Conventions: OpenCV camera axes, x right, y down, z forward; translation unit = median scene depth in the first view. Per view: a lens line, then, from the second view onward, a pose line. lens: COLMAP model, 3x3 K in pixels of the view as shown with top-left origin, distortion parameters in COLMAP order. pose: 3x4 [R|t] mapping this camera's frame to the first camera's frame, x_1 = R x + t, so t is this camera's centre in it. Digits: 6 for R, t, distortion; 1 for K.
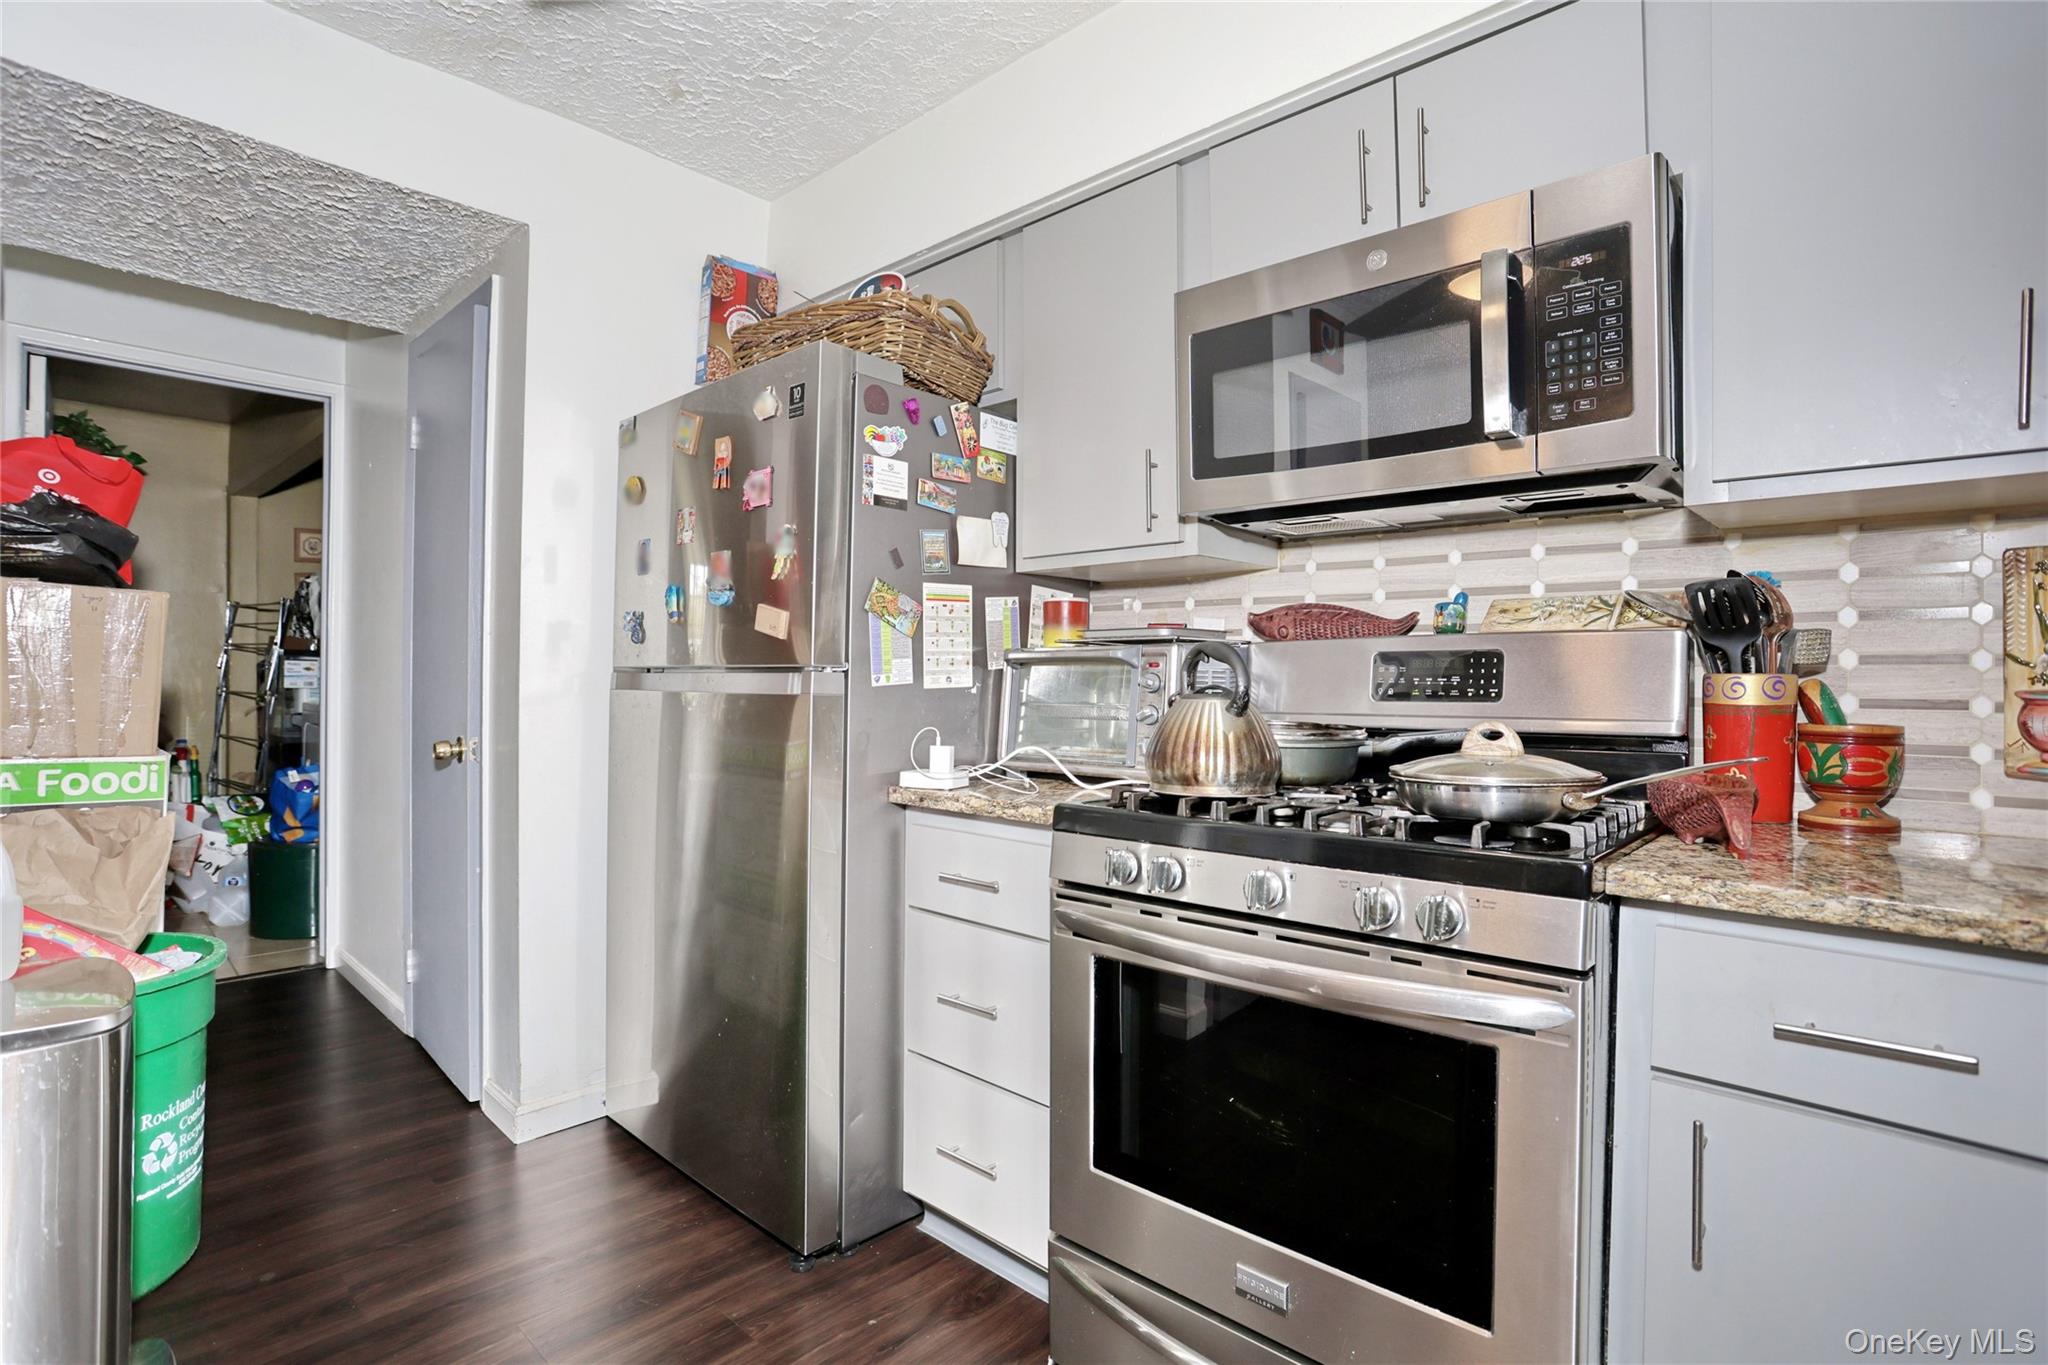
lens RADIAL K [[993.8, 0, 1016.9], [0, 993.8, 676.3], [0, 0, 1]] dist [-0.074802, 0.028807]
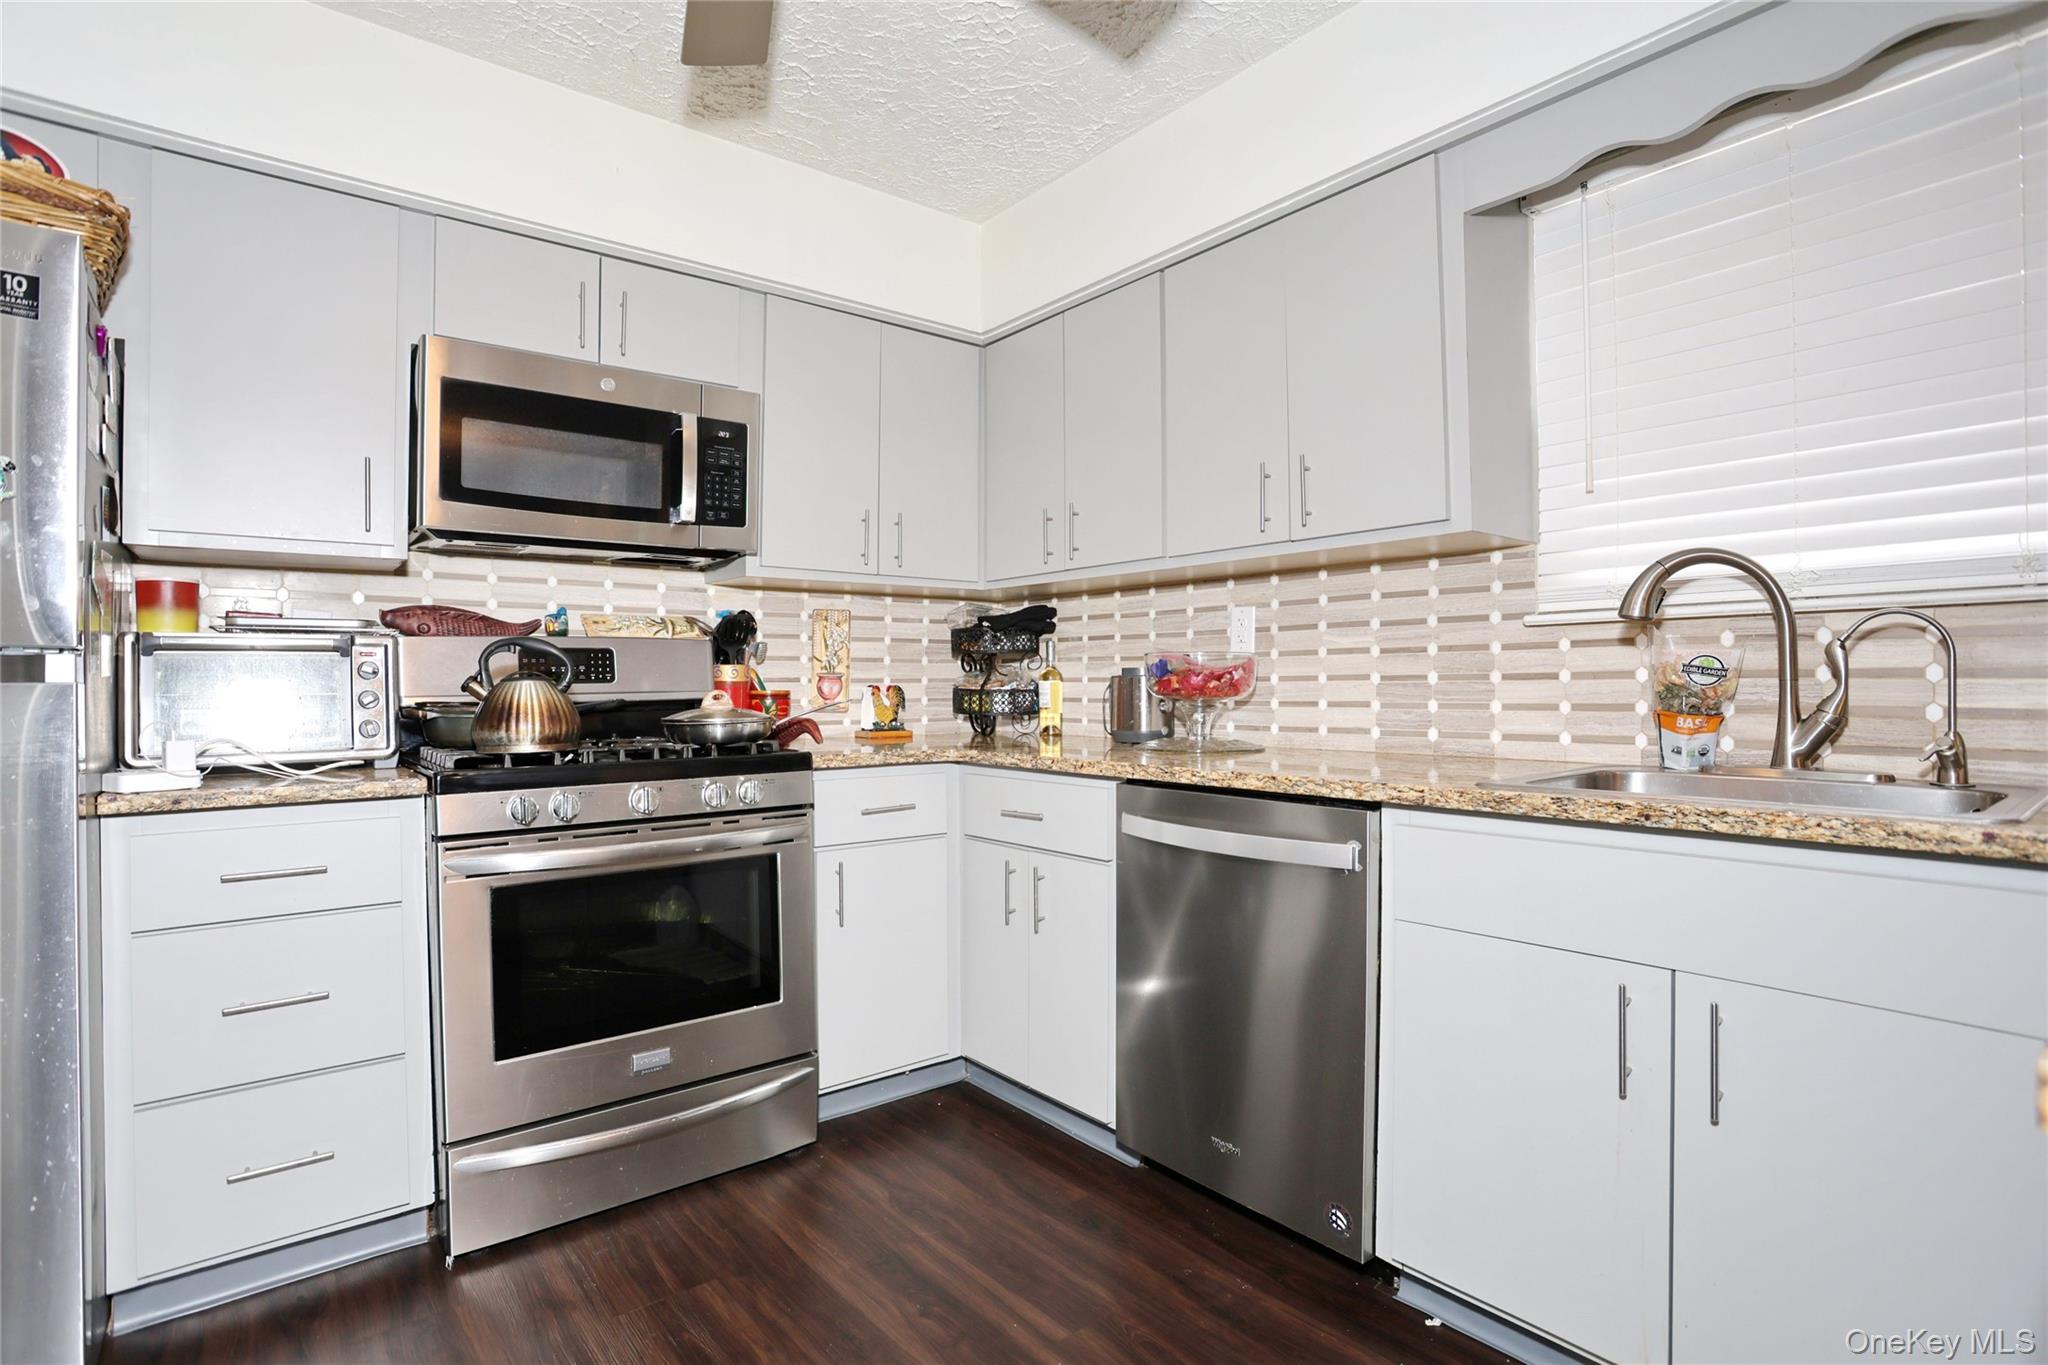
lens RADIAL K [[993.8, 0, 1016.9], [0, 993.8, 676.3], [0, 0, 1]] dist [-0.074802, 0.028807]
pose [[0.135444, -0.002981, 0.990780, -0.916027], [0.004075, 0.999989, 0.002452, 0.014919], [-0.990777, 0.003705, 0.135455, 0.161684]]
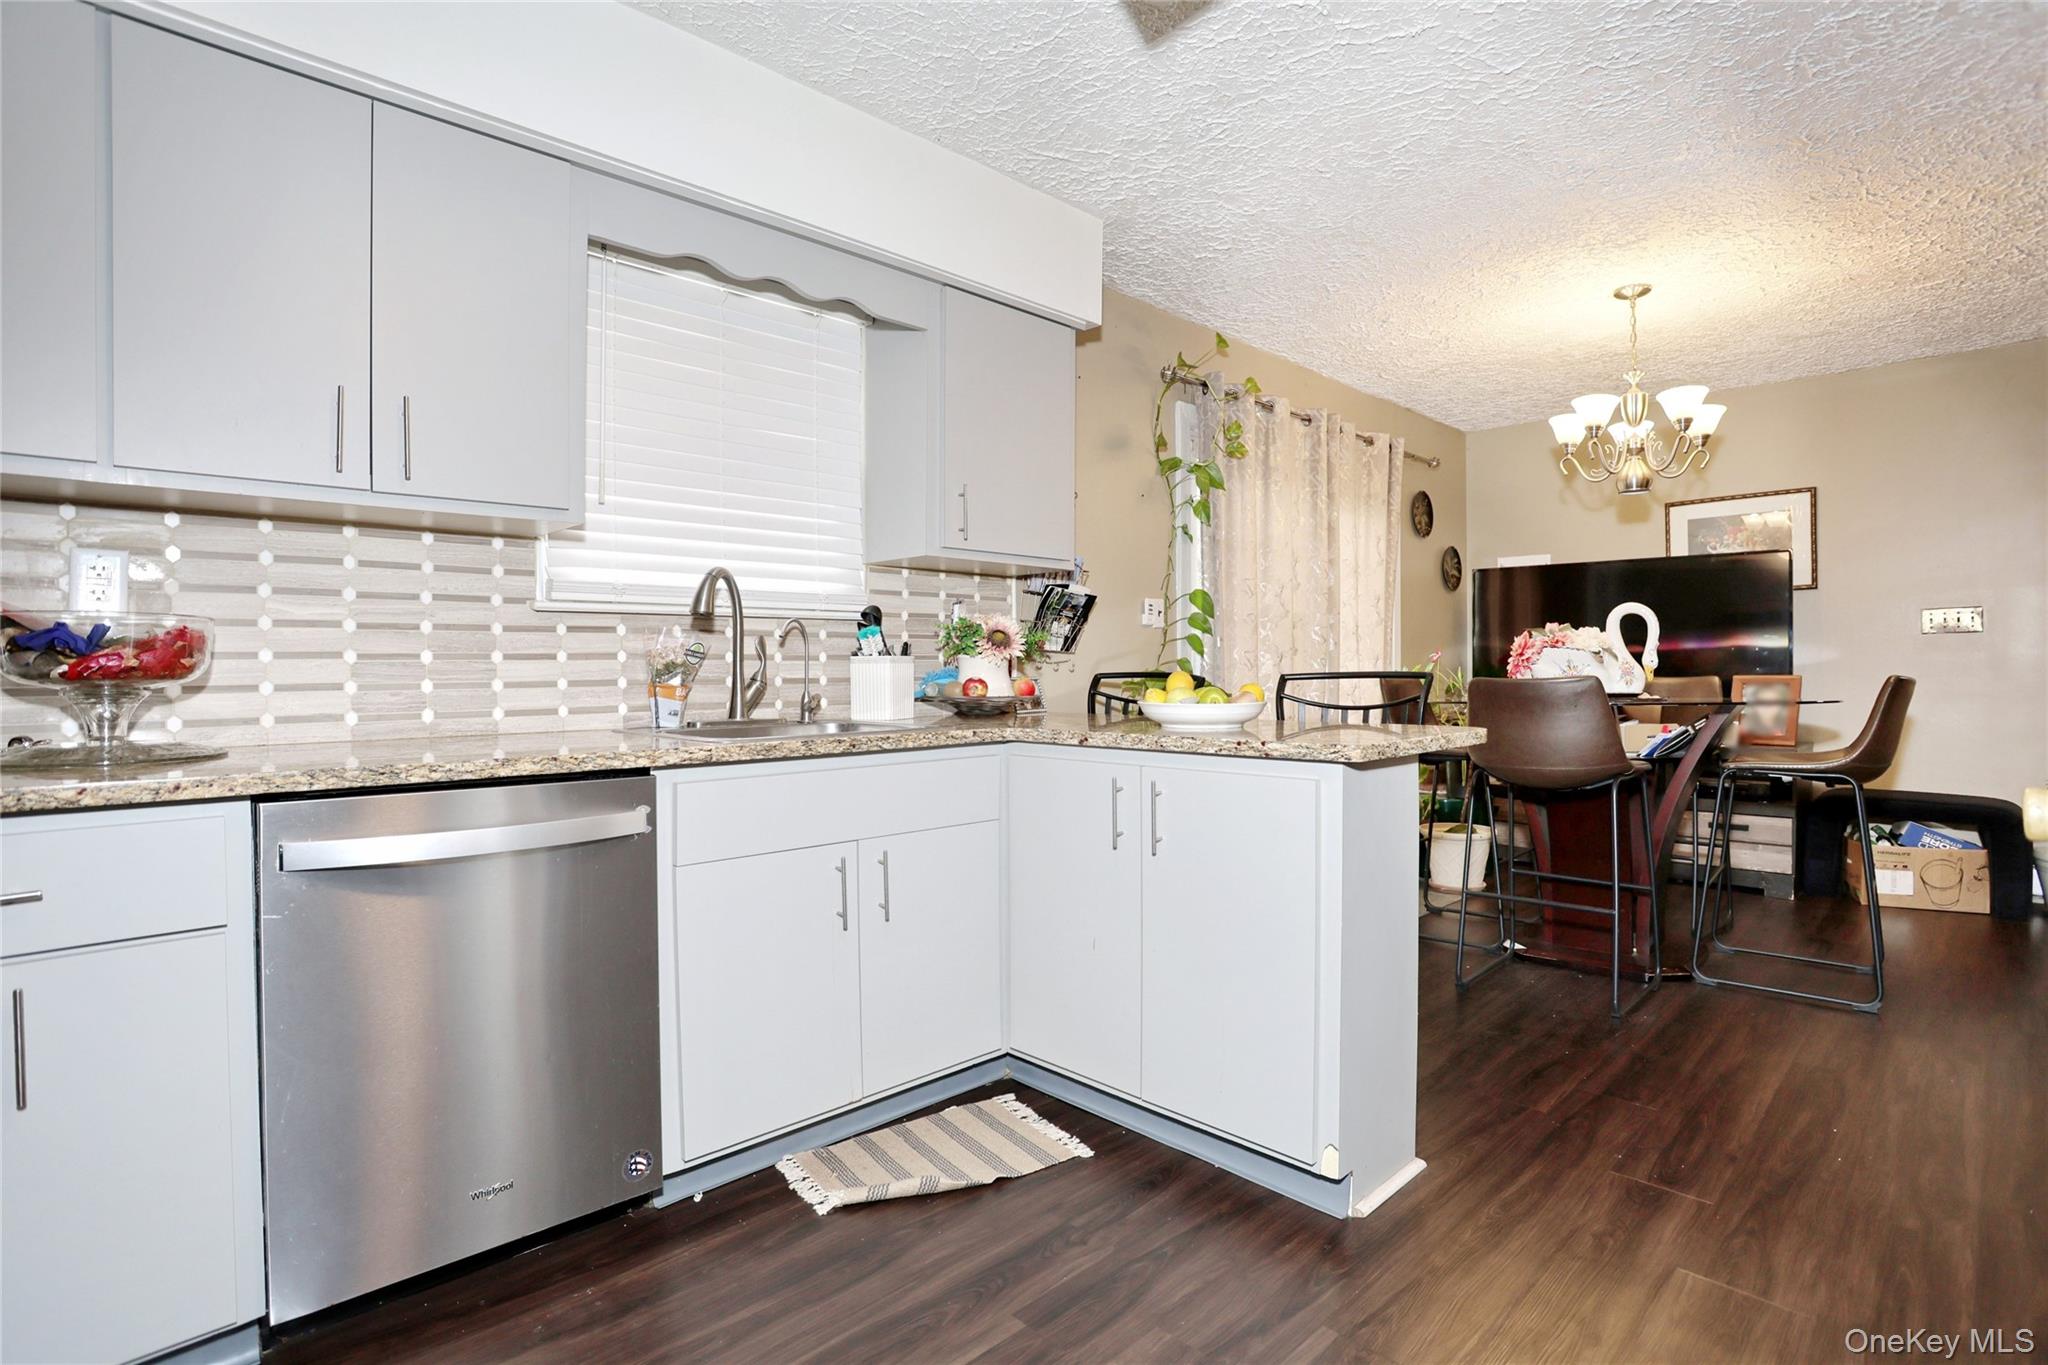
lens RADIAL K [[993.8, 0, 1016.9], [0, 993.8, 676.3], [0, 0, 1]] dist [-0.074802, 0.028807]
pose [[-0.998619, -0.007102, 0.052052, -0.355562], [-0.006698, 0.999946, 0.007943, 0.032487], [-0.052106, 0.007583, -0.998613, 0.994165]]
